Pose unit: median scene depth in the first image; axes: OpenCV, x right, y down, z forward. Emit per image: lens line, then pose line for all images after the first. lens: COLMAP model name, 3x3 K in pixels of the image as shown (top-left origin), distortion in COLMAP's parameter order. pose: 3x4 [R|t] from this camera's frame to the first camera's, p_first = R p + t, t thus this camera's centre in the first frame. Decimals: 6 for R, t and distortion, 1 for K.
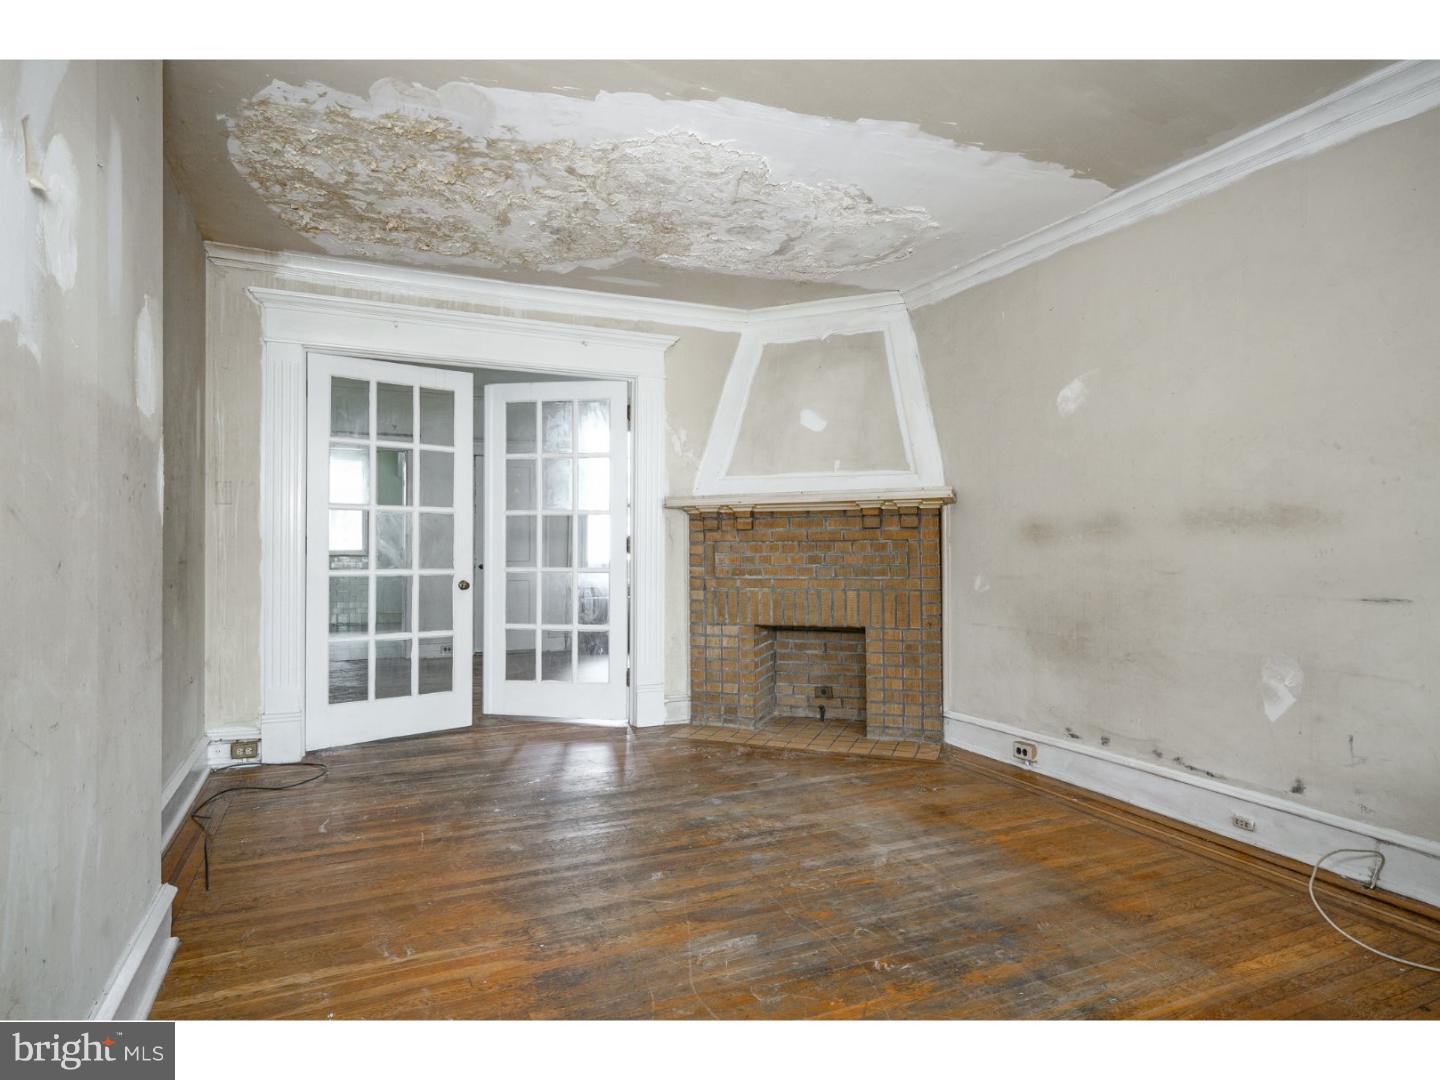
lens RADIAL K [[838.2, 0, 724.7], [0, 838.2, 547.0], [0, 0, 1]] dist [0.006127, -0.000164]
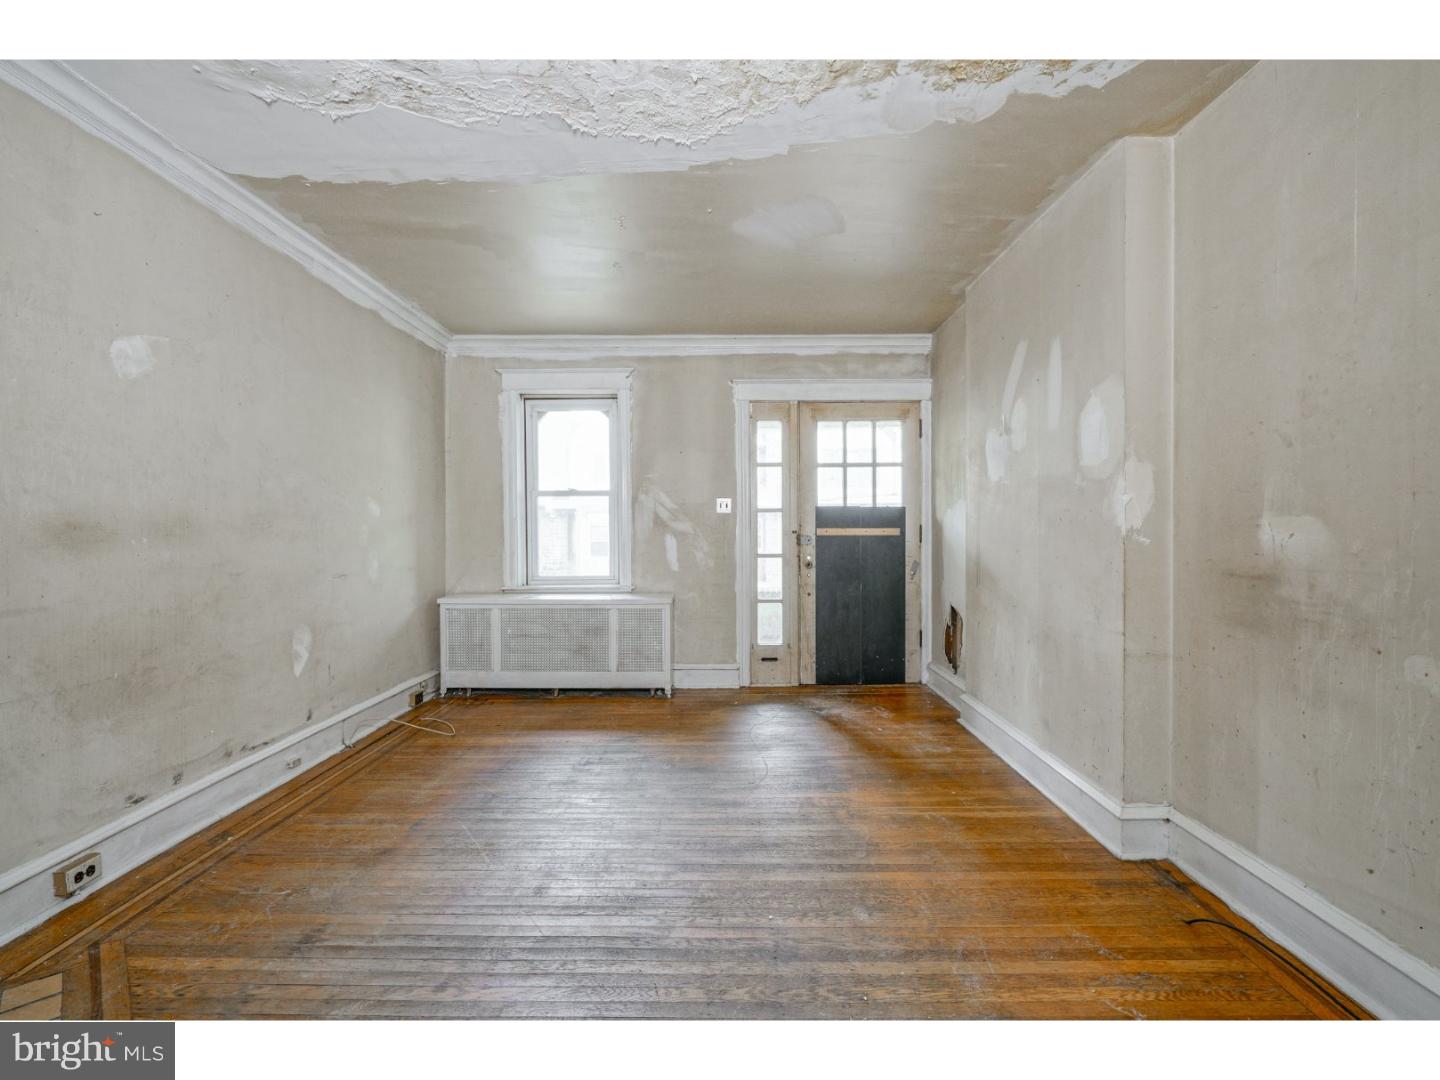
lens RADIAL K [[661.9, 0, 714.2], [0, 661.9, 535.8], [0, 0, 1]] dist [-0.002800, -0.000017]
pose [[-0.901352, -0.004961, 0.433059, -0.311977], [0.002035, 0.999875, 0.015690, -0.024551], [-0.433082, 0.015024, -0.901229, 1.285941]]
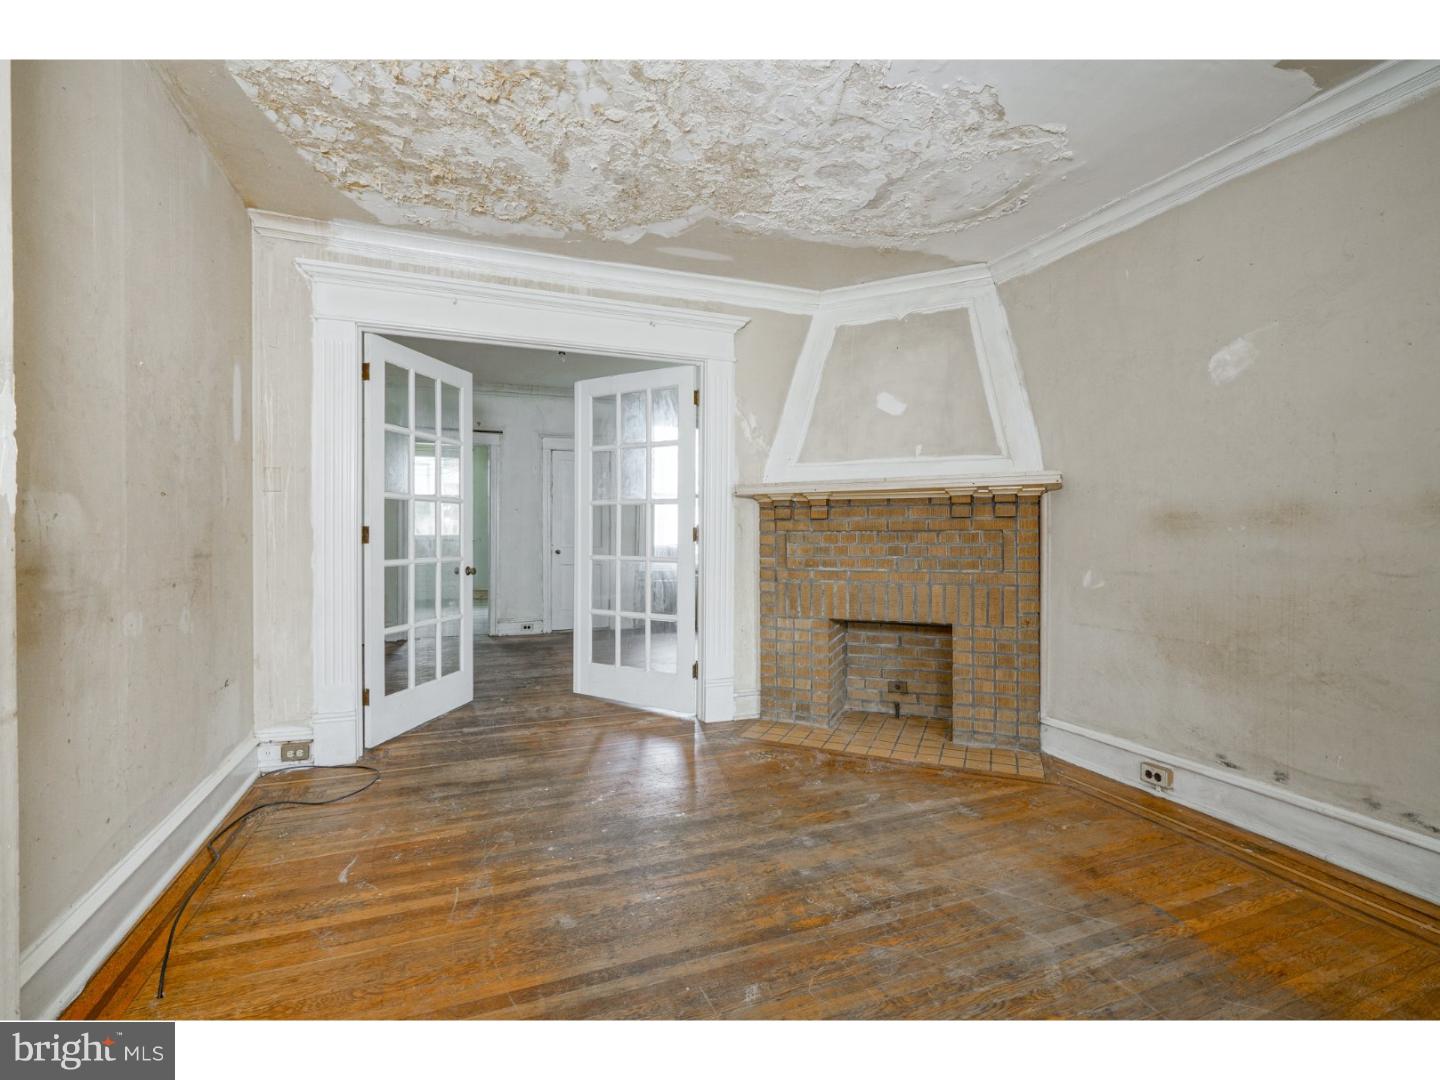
lens RADIAL K [[661.9, 0, 718.9], [0, 661.9, 539.4], [0, 0, 1]] dist [-0.002800, -0.000017]
pose [[0.998034, 0.002754, -0.062608, -0.052922], [-0.001981, 0.999921, 0.012410, -0.007898], [0.062637, -0.012261, 0.997961, 0.303798]]
